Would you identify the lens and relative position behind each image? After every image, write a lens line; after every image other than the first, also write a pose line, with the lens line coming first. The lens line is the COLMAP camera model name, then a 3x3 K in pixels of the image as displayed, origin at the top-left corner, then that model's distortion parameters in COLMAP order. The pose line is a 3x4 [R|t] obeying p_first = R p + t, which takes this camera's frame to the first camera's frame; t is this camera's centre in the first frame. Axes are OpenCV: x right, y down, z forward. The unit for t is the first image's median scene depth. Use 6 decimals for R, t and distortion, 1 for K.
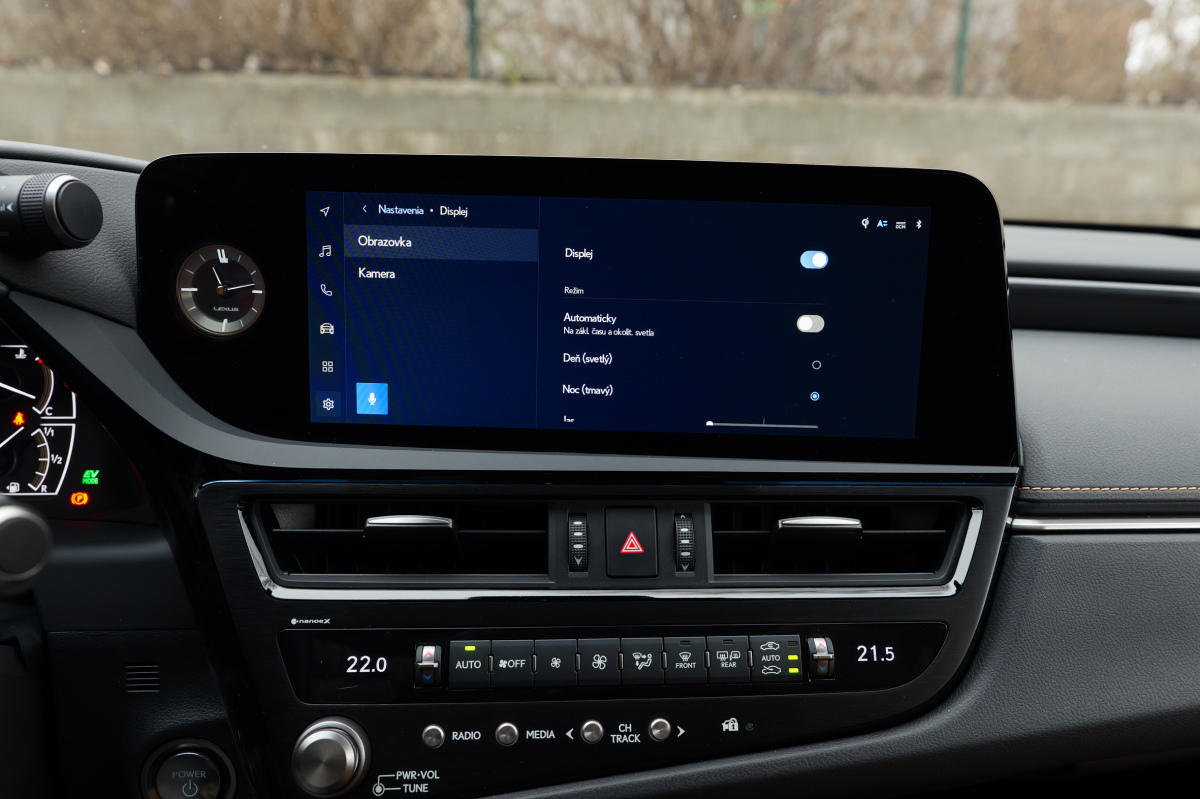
lens RADIAL K [[882.0, 0, 603.8], [0, 882.0, 399.4], [0, 0, 1]] dist [-0.017374, 0.010986]
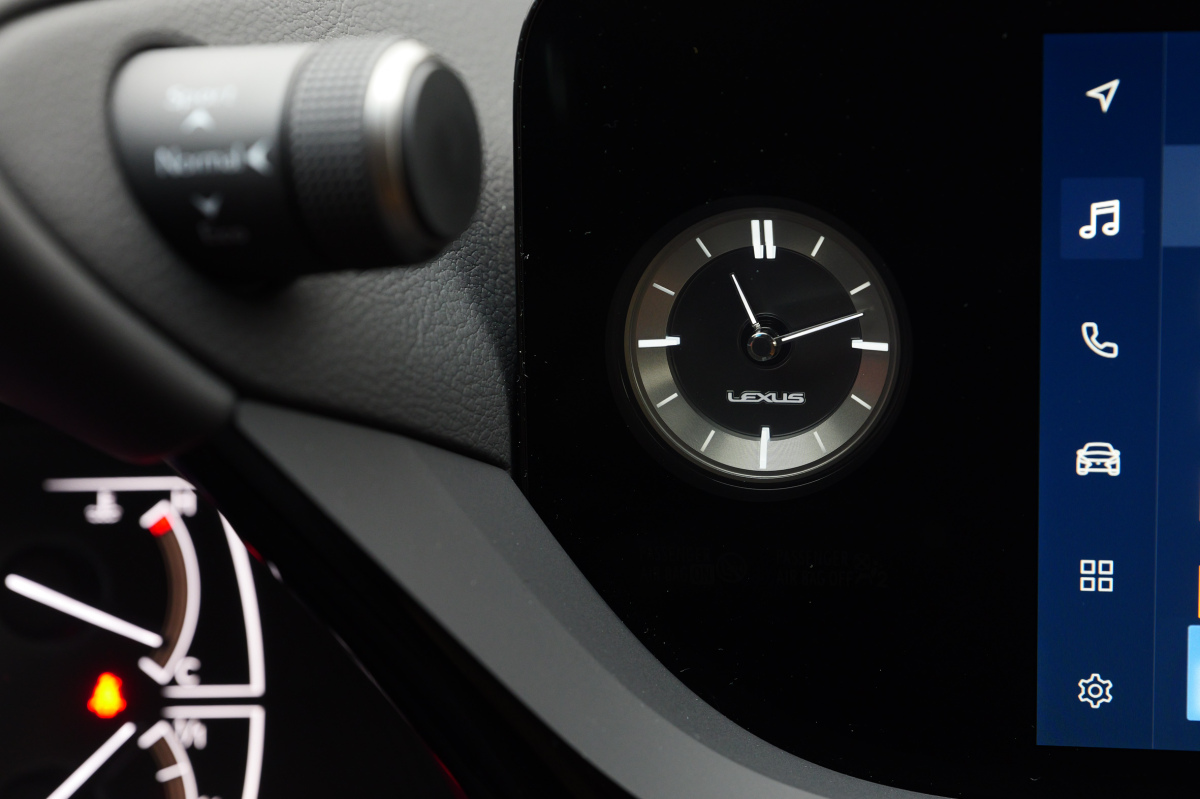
lens RADIAL K [[2173.2, 0, 671.6], [0, 2173.2, 367.5], [0, 0, 1]] dist [-0.009289, 0.000000]
pose [[0.989507, -0.019446, -0.143169, -0.370681], [0.021077, 0.999729, 0.009883, -0.130445], [0.142938, -0.012797, 0.989649, 0.209273]]
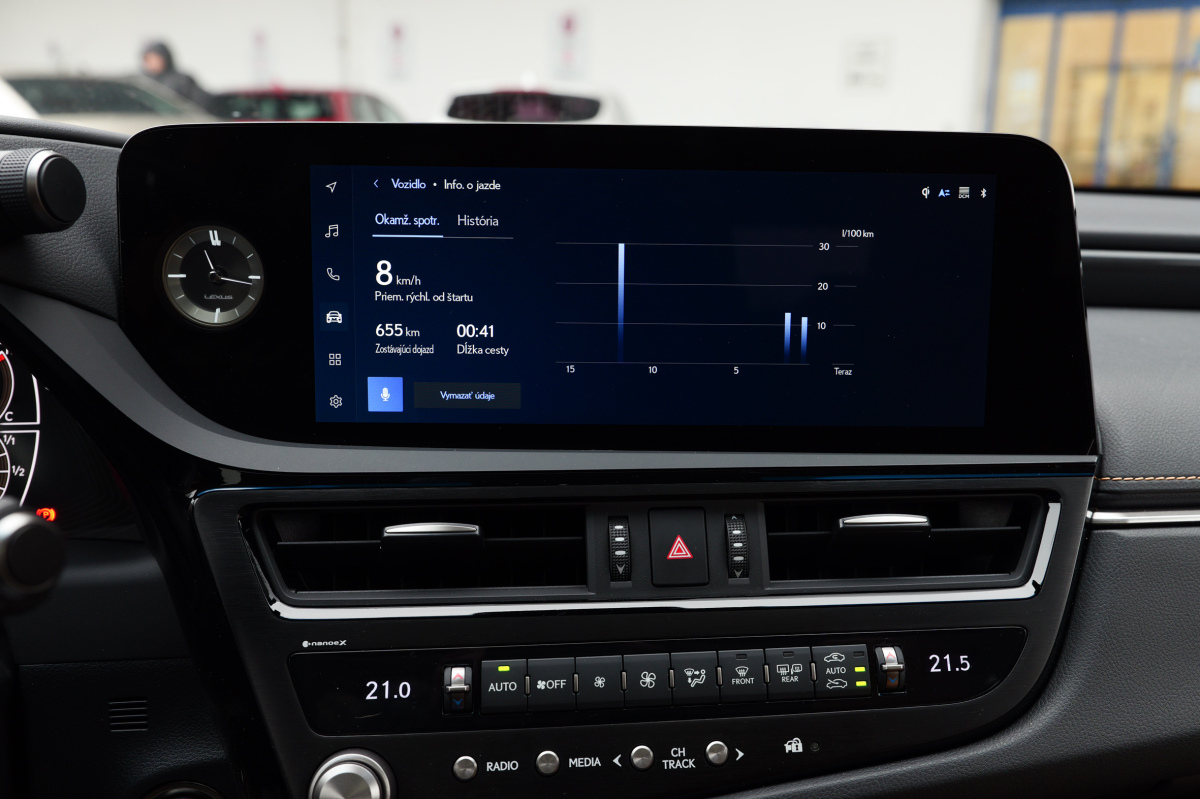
lens RADIAL K [[1038.6, 0, 636.7], [0, 1038.6, 377.0], [0, 0, 1]] dist [-0.010456, 0.009578]
pose [[0.999239, -0.018059, 0.034563, -0.045894], [0.018893, 0.999534, -0.023966, 0.012448], [-0.034114, 0.024600, 0.999115, -0.068557]]
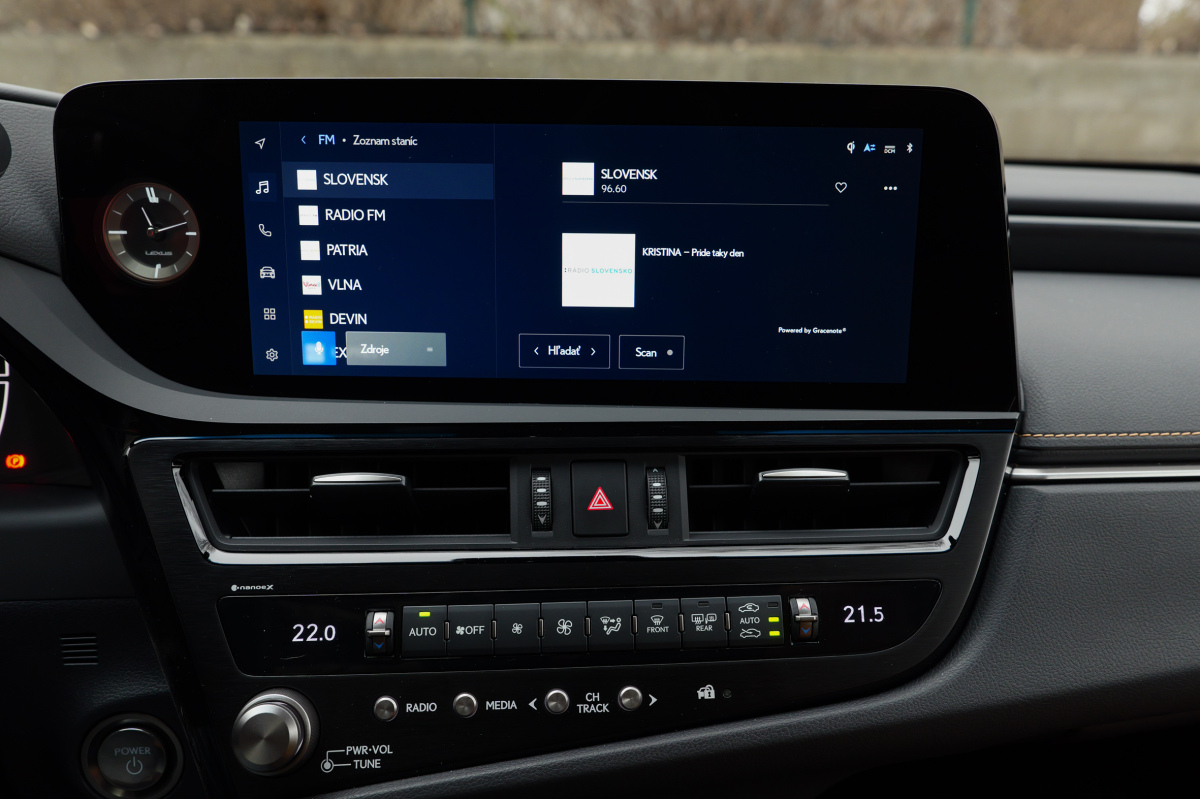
lens RADIAL K [[882.0, 0, 611.4], [0, 882.0, 398.6], [0, 0, 1]] dist [-0.017374, 0.010986]
pose [[0.999902, -0.013729, -0.002687, 0.048588], [0.013822, 0.999180, 0.038068, 0.022335], [0.002162, -0.038102, 0.999272, 0.079540]]
